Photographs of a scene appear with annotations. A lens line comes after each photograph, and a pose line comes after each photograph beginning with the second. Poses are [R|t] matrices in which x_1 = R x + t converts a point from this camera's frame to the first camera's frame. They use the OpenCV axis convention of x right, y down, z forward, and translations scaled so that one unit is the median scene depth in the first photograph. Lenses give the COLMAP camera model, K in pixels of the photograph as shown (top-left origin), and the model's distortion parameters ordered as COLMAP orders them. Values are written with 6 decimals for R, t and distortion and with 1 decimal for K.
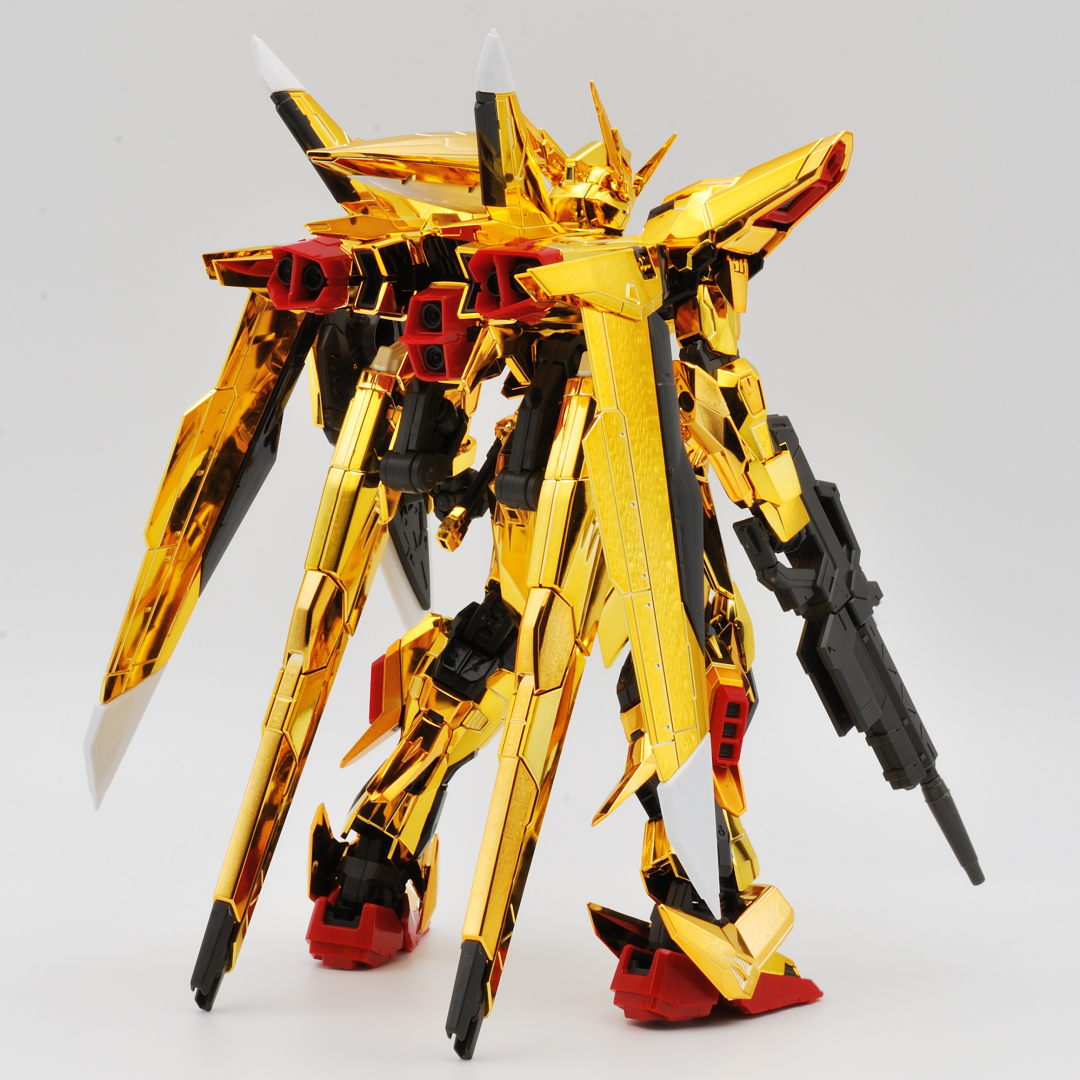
lens RADIAL K [[4029.7, 0, 537.4], [0, 4029.7, 540.3], [0, 0, 1]] dist [0.442321, 0.000000]
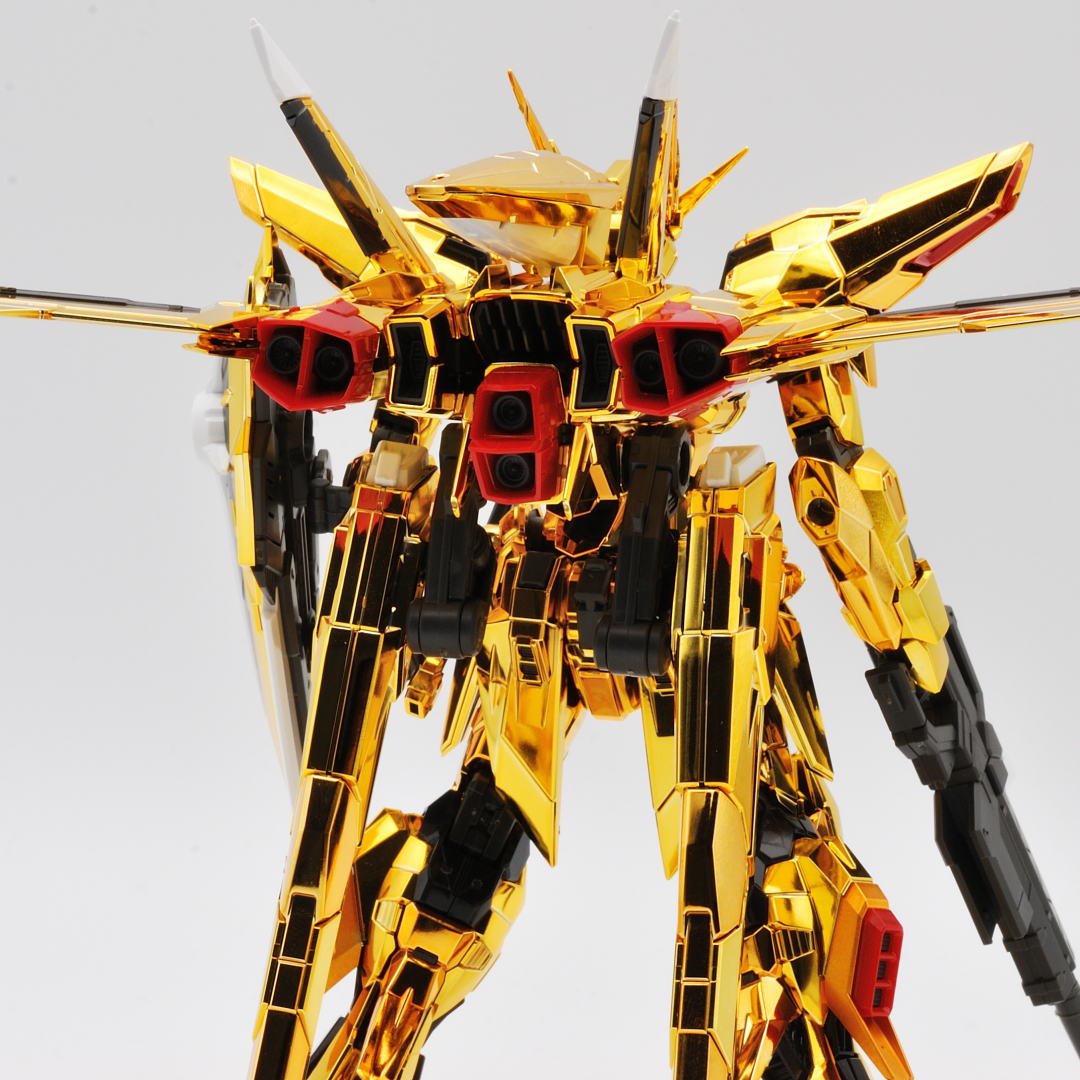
lens RADIAL K [[4029.7, 0, 540.4], [0, 4029.7, 543.4], [0, 0, 1]] dist [0.442321, 0.000000]
pose [[0.935067, -0.052294, 0.350592, -0.266411], [0.046533, 0.998608, 0.024842, -0.049010], [-0.351403, -0.006915, 0.936199, 0.328374]]
